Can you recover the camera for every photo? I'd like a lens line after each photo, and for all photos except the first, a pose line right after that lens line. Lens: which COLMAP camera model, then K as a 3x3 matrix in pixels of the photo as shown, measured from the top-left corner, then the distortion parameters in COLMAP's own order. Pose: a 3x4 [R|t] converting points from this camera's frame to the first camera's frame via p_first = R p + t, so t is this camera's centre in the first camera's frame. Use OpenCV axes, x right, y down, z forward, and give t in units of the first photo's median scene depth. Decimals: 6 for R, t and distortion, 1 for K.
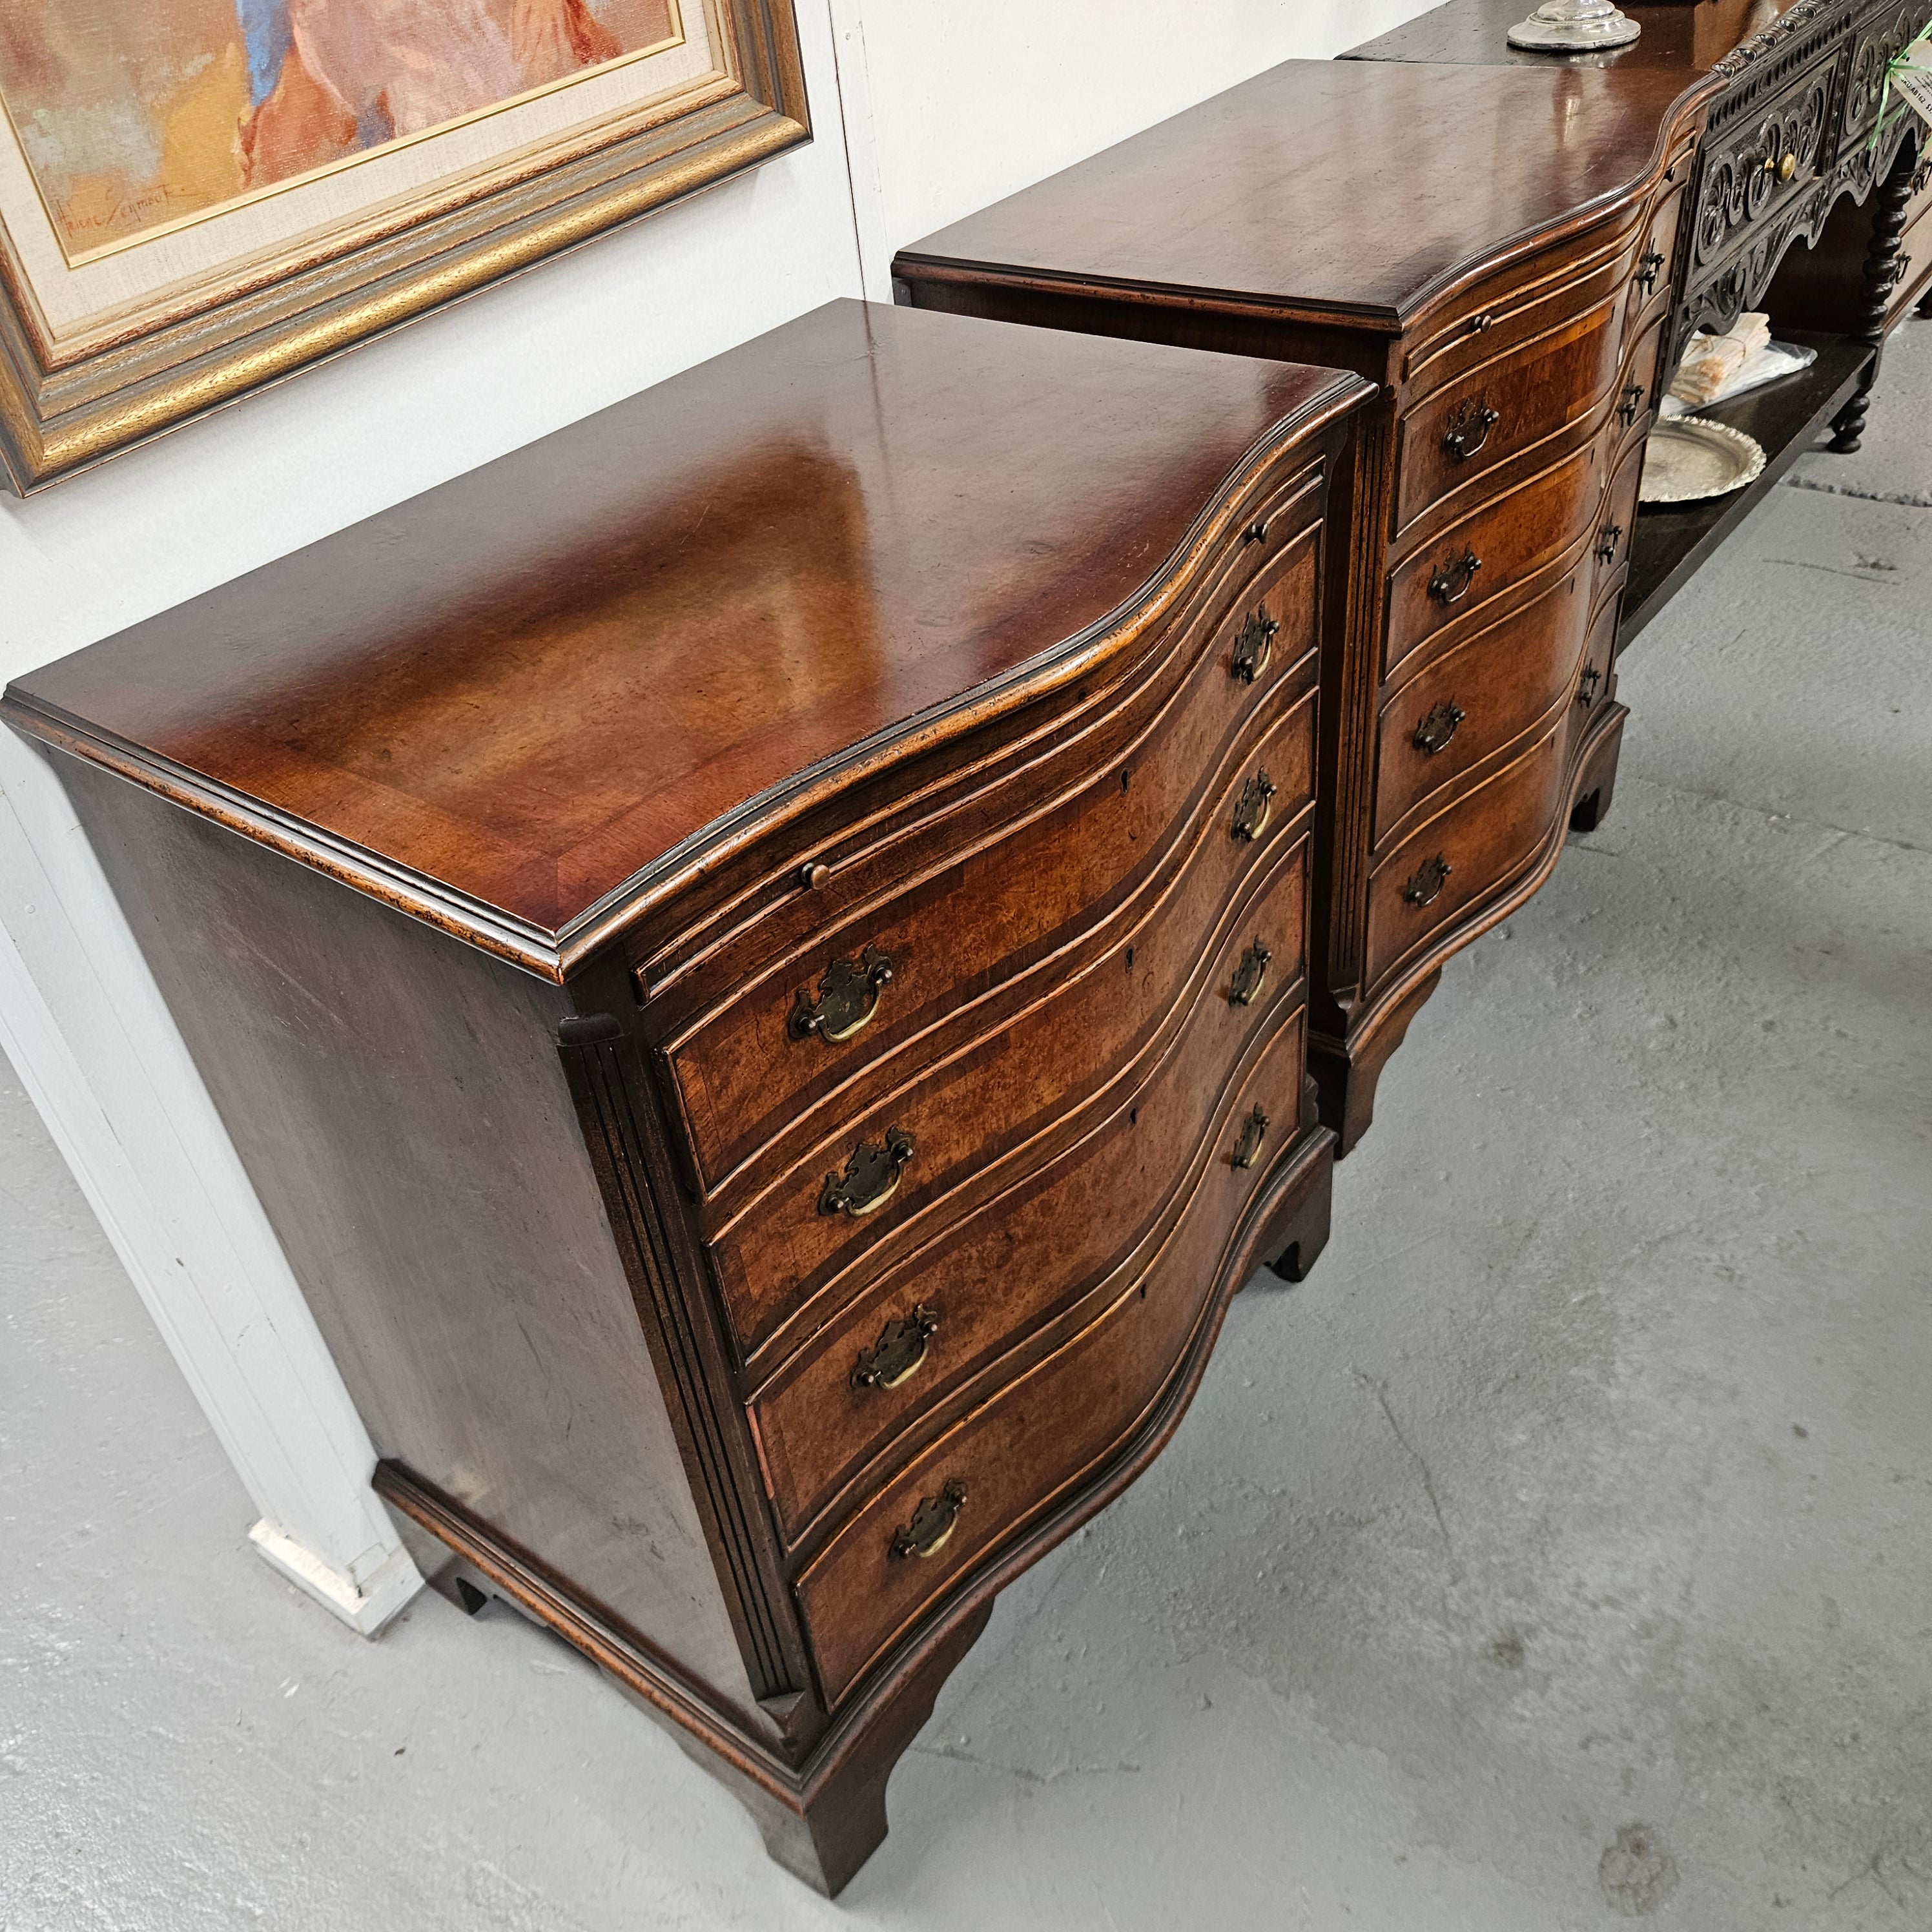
lens RADIAL K [[1728.5, 0, 934.5], [0, 1728.5, 937.3], [0, 0, 1]] dist [0.092332, -0.098871]
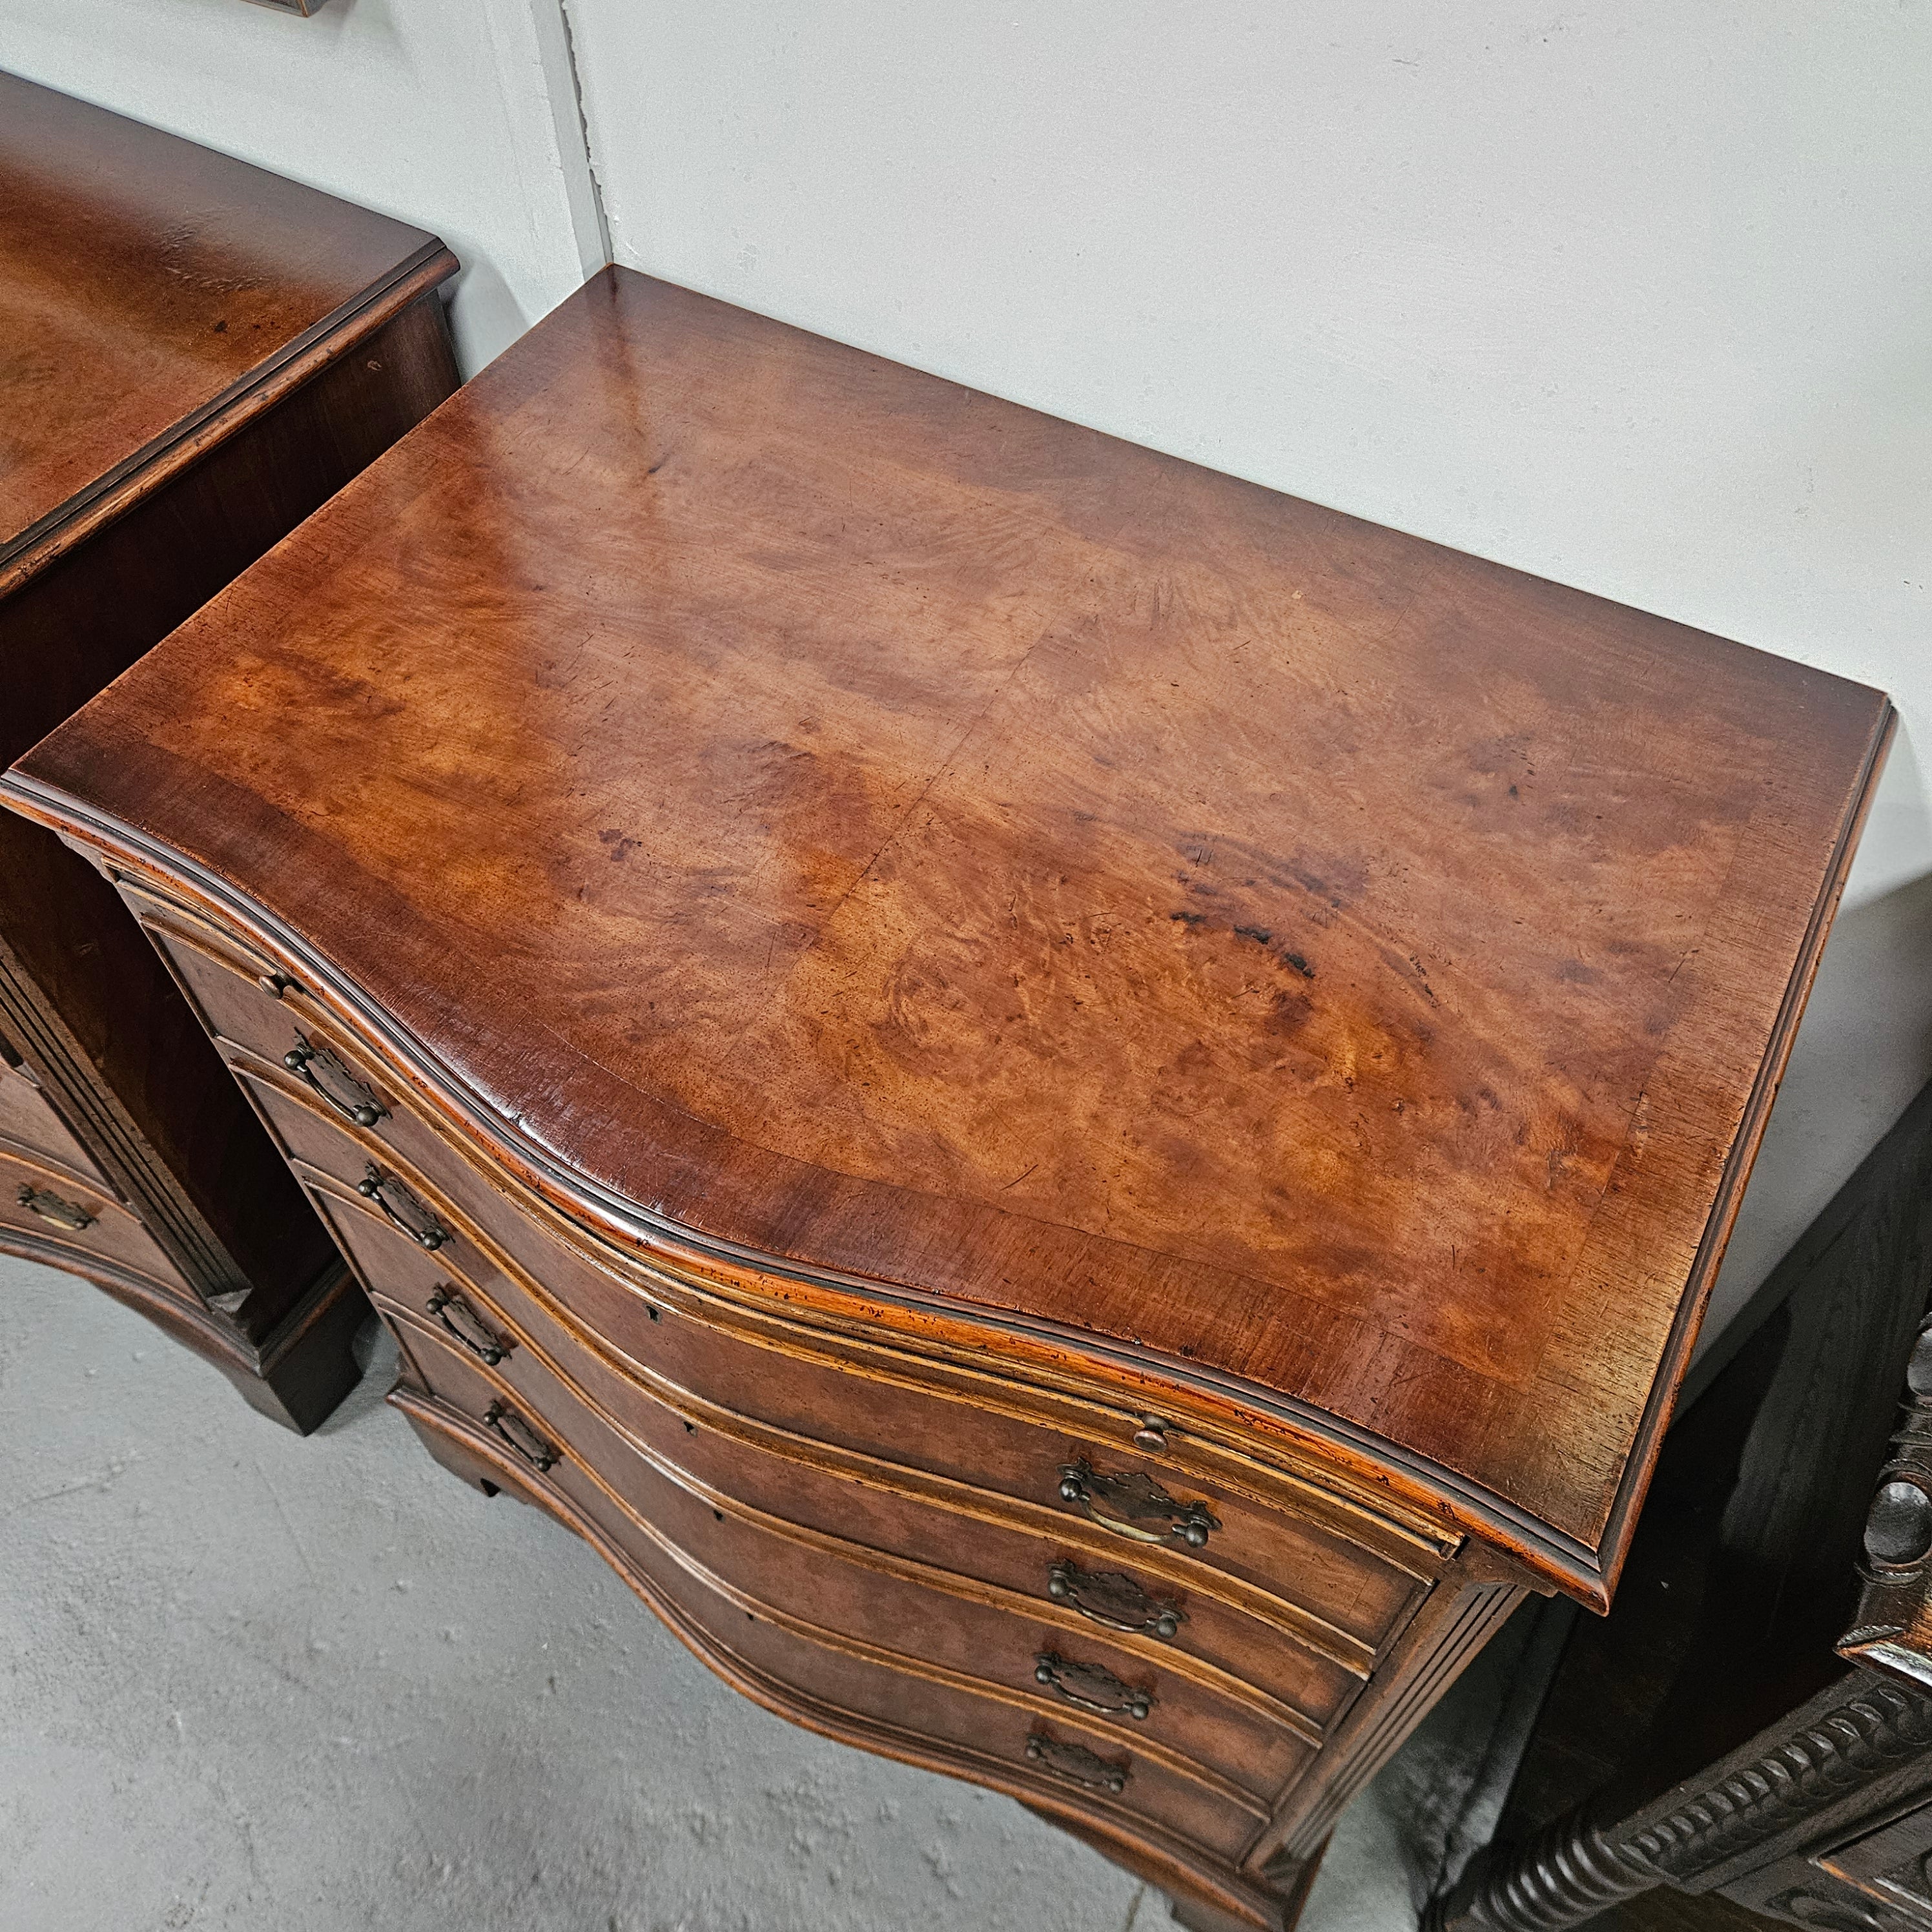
lens RADIAL K [[1738.3, 0, 954.5], [0, 1738.3, 967.0], [0, 0, 1]] dist [0.081578, -0.094946]
pose [[0.122877, 0.852137, -0.508688, 0.646234], [-0.606667, 0.470146, 0.641029, -0.879096], [0.785402, 0.229836, 0.574733, 0.872566]]
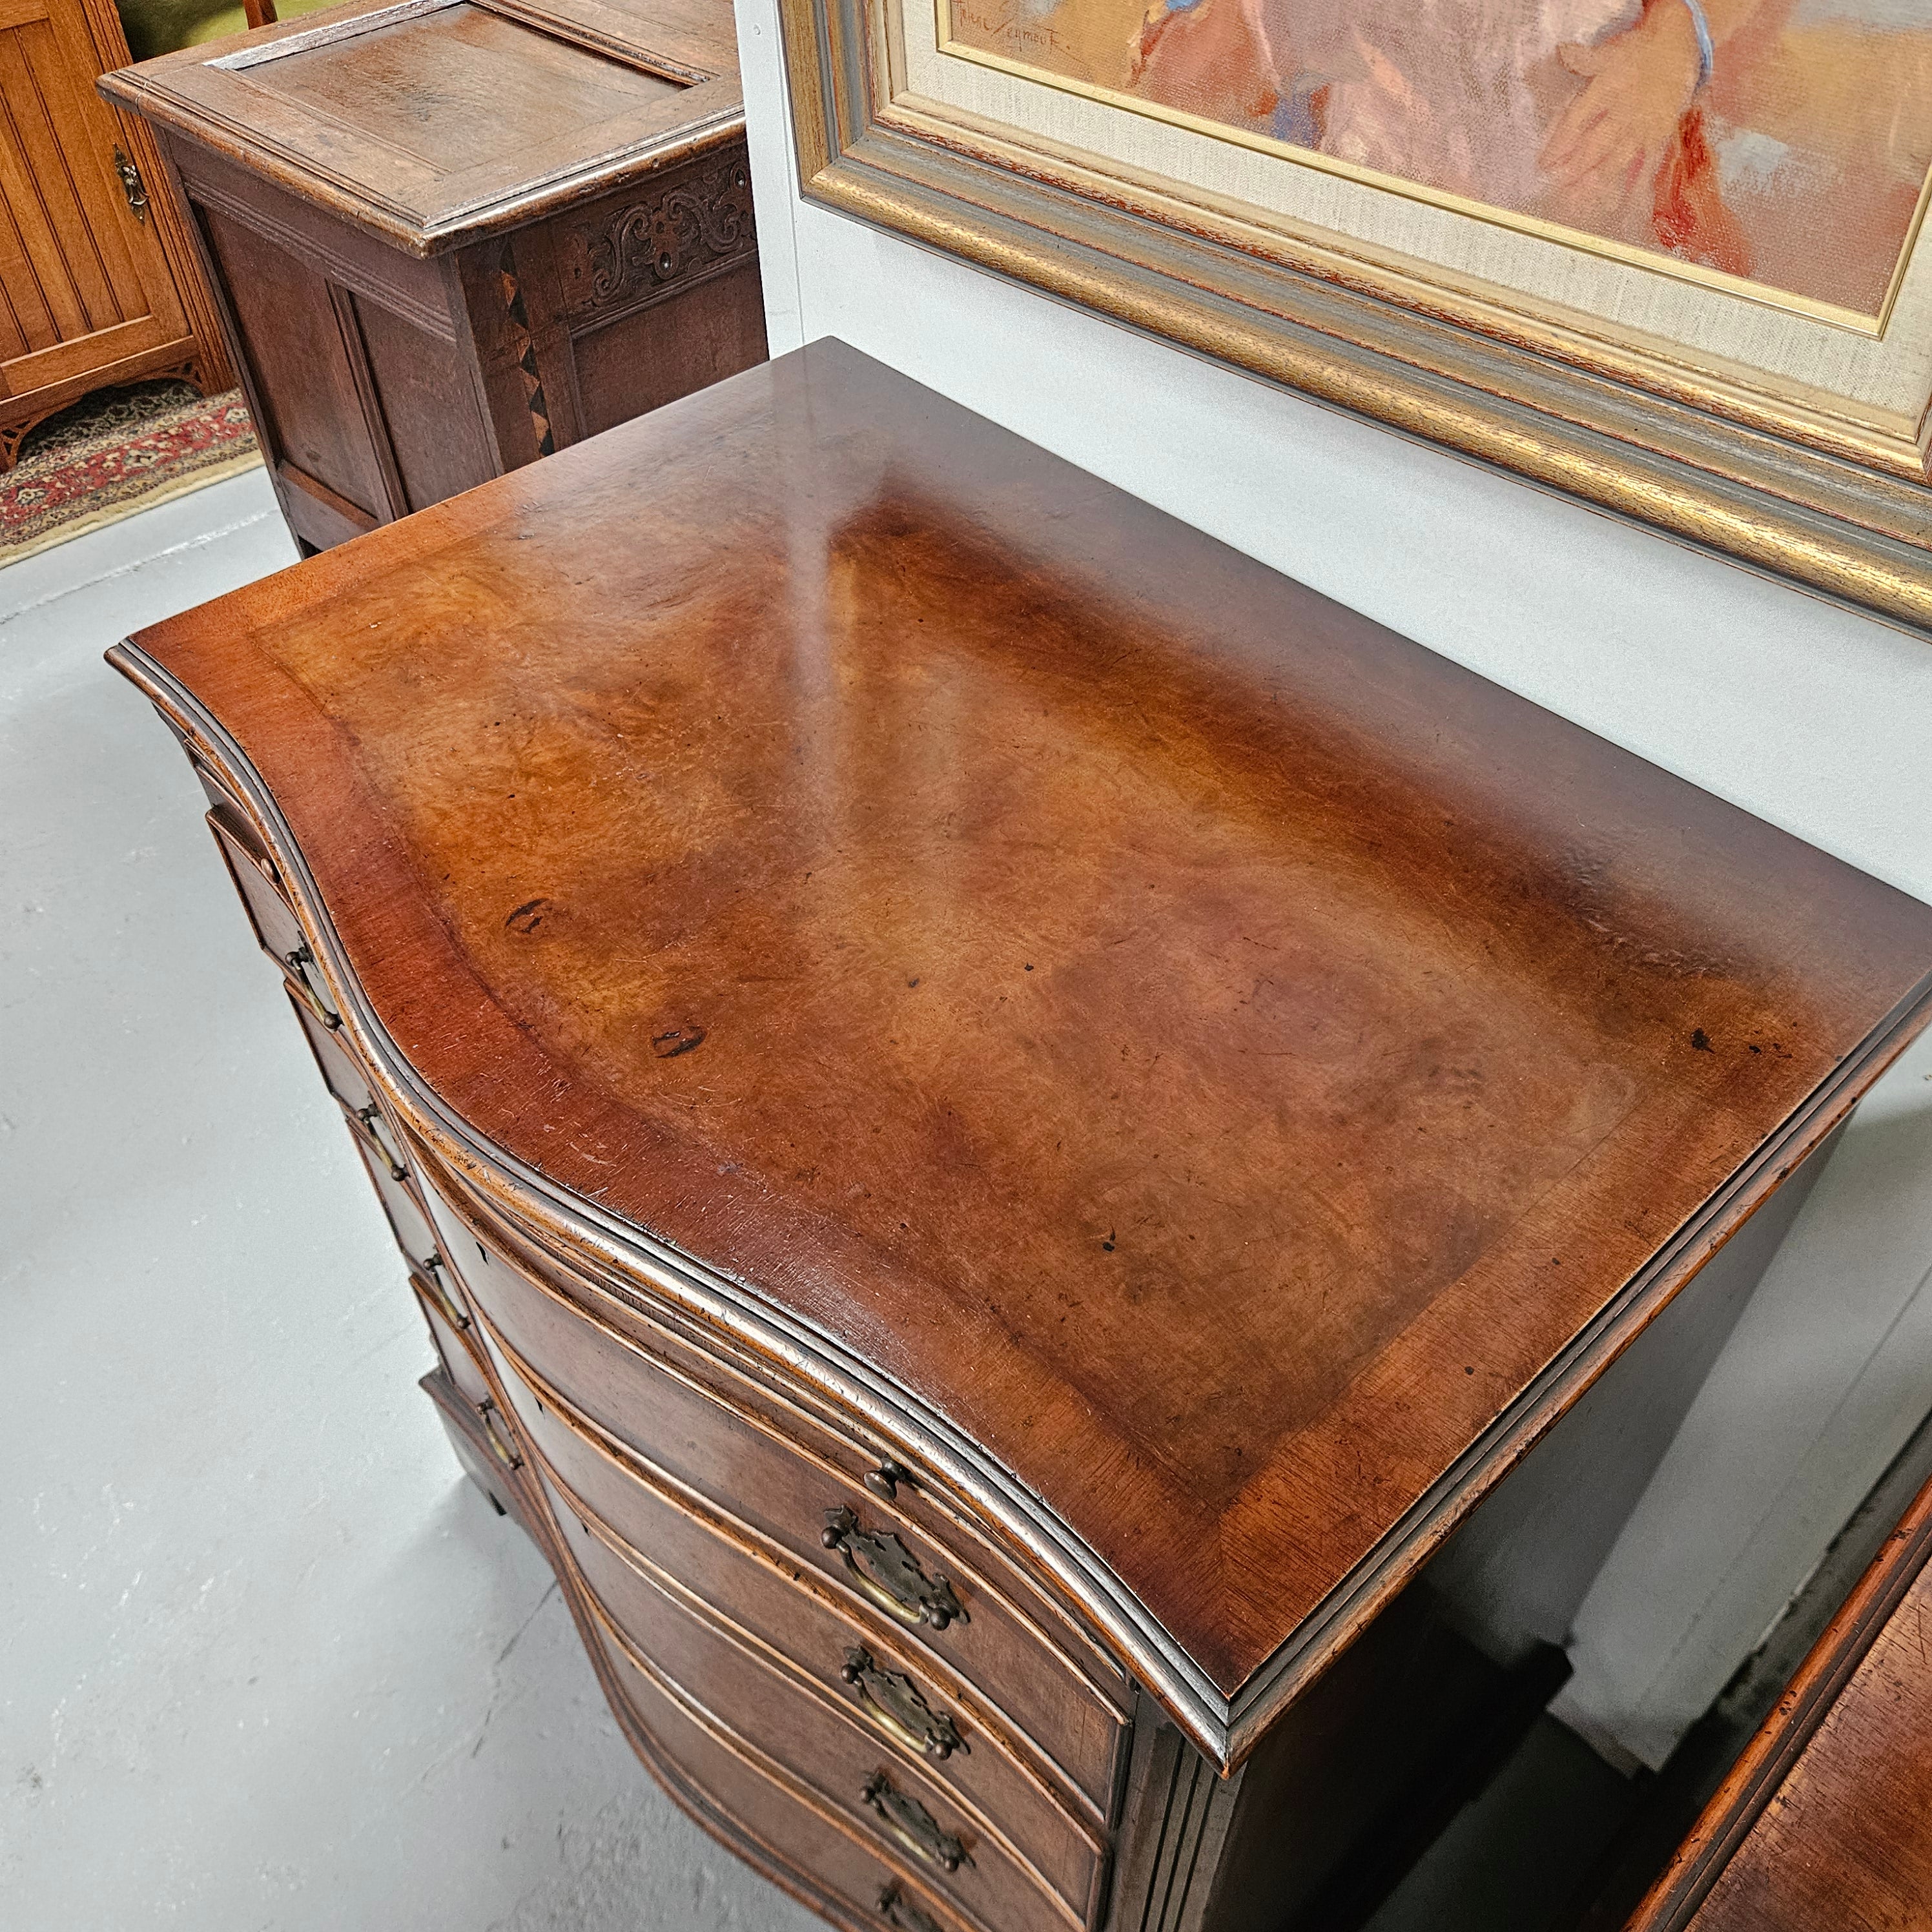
lens RADIAL K [[1738.3, 0, 954.5], [0, 1738.3, 967.0], [0, 0, 1]] dist [0.081578, -0.094946]
pose [[-0.153147, 0.778437, -0.608755, 0.330443], [-0.567946, 0.434784, 0.698856, -0.587031], [0.808692, 0.452768, 0.375525, 0.617062]]
